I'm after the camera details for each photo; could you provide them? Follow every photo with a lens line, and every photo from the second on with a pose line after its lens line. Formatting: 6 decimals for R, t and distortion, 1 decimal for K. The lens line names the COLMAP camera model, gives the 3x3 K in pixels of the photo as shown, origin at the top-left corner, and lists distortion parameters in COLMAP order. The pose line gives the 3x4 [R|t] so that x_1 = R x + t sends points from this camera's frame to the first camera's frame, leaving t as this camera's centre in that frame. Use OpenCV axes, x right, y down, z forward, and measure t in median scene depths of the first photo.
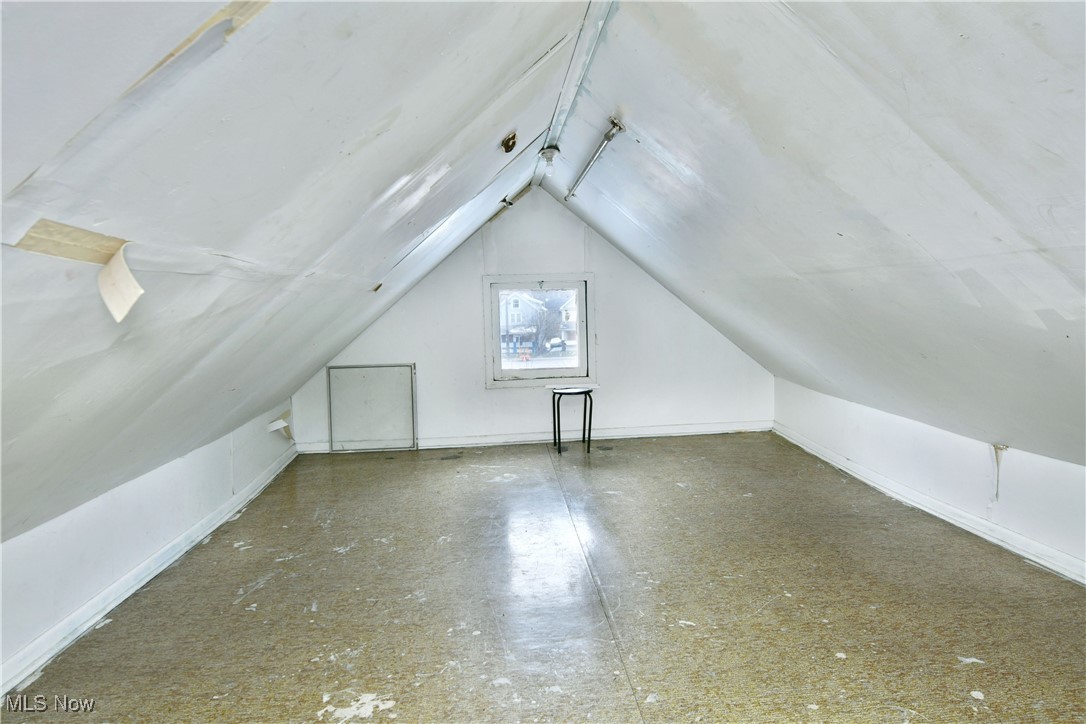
lens RADIAL K [[673.3, 0, 543.0], [0, 673.3, 362.0], [0, 0, 1]] dist [0.001741, -0.001959]
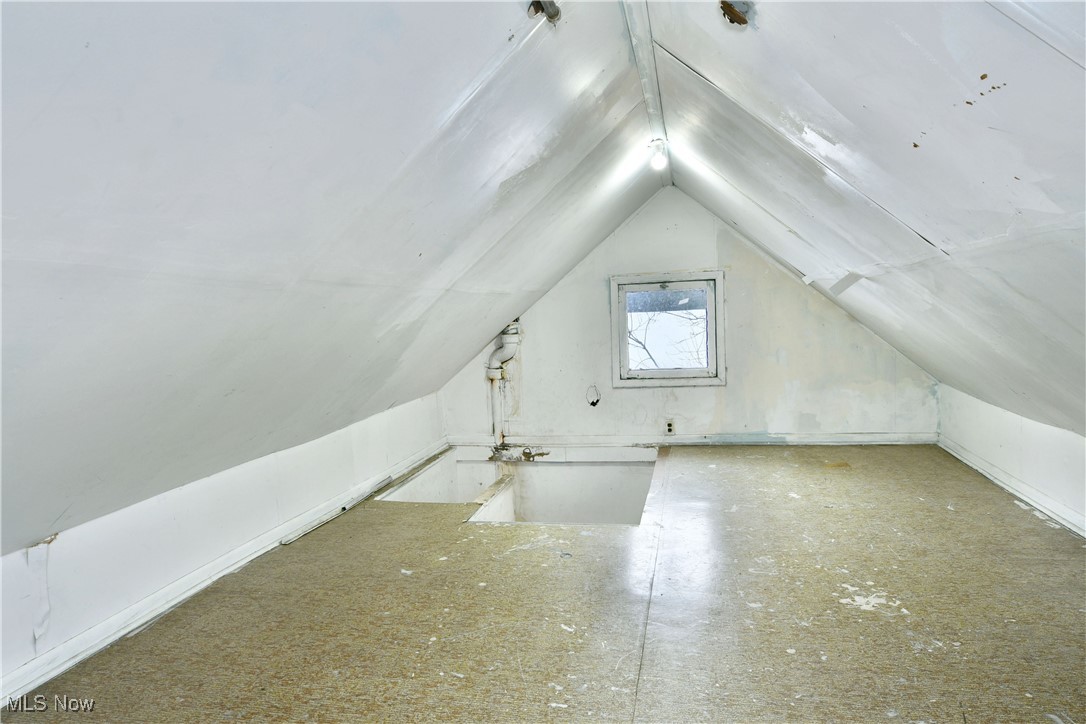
lens RADIAL K [[673.3, 0, 543.0], [0, 673.3, 362.0], [0, 0, 1]] dist [0.001741, -0.001959]
pose [[-0.956185, 0.040634, 0.289930, -0.059727], [0.088209, 0.984287, 0.152965, -0.162682], [-0.279158, 0.171838, -0.944745, 1.964428]]
